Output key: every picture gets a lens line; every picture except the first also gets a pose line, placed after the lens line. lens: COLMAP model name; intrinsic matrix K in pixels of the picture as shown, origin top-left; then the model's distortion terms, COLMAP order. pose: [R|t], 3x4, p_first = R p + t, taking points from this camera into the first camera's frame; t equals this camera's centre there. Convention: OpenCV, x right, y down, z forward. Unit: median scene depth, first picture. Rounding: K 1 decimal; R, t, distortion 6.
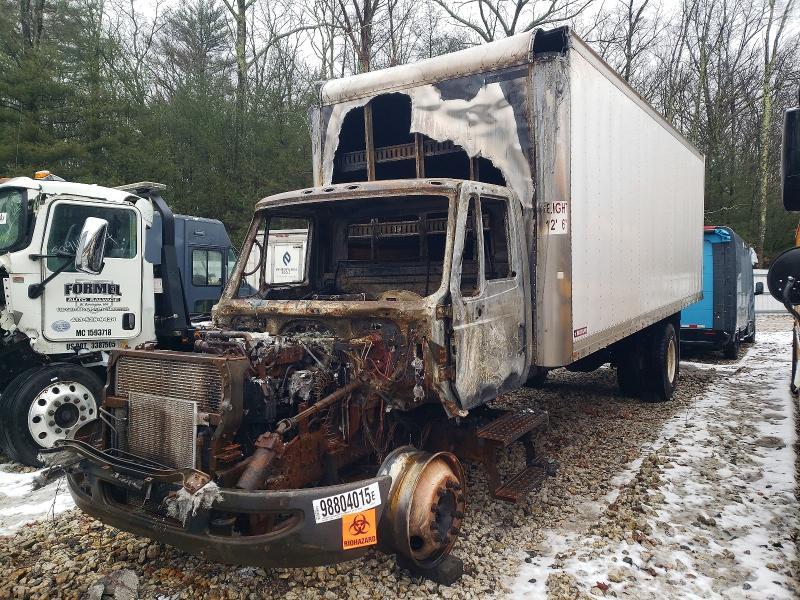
lens RADIAL K [[671.9, 0, 400.0], [0, 671.9, 300.0], [0, 0, 1]] dist [-0.002279, -0.004162]
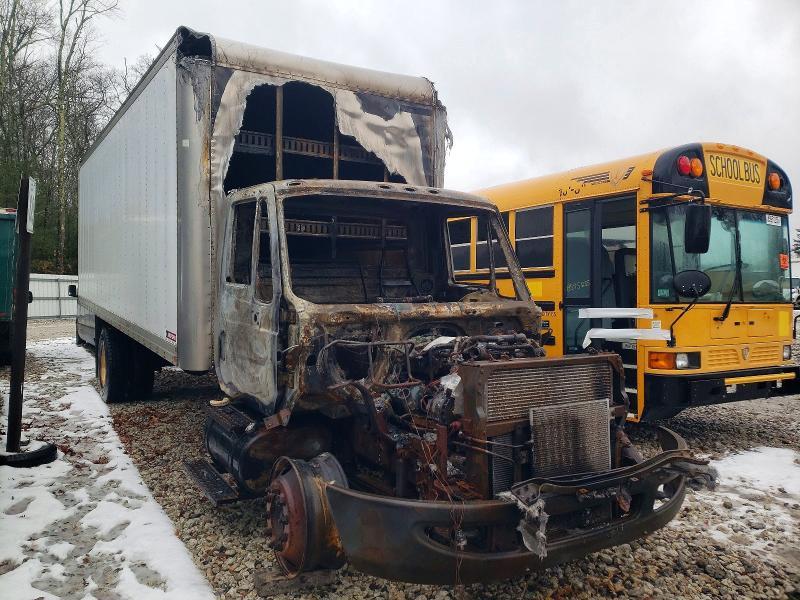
lens RADIAL K [[633.7, 0, 400.0], [0, 633.7, 300.0], [0, 0, 1]] dist [0.013021, 0.000369]
pose [[0.384163, -0.008187, 0.923229, -0.828848], [0.015381, 0.999879, 0.002466, -0.005123], [-0.923137, 0.013253, 0.384242, 0.571201]]
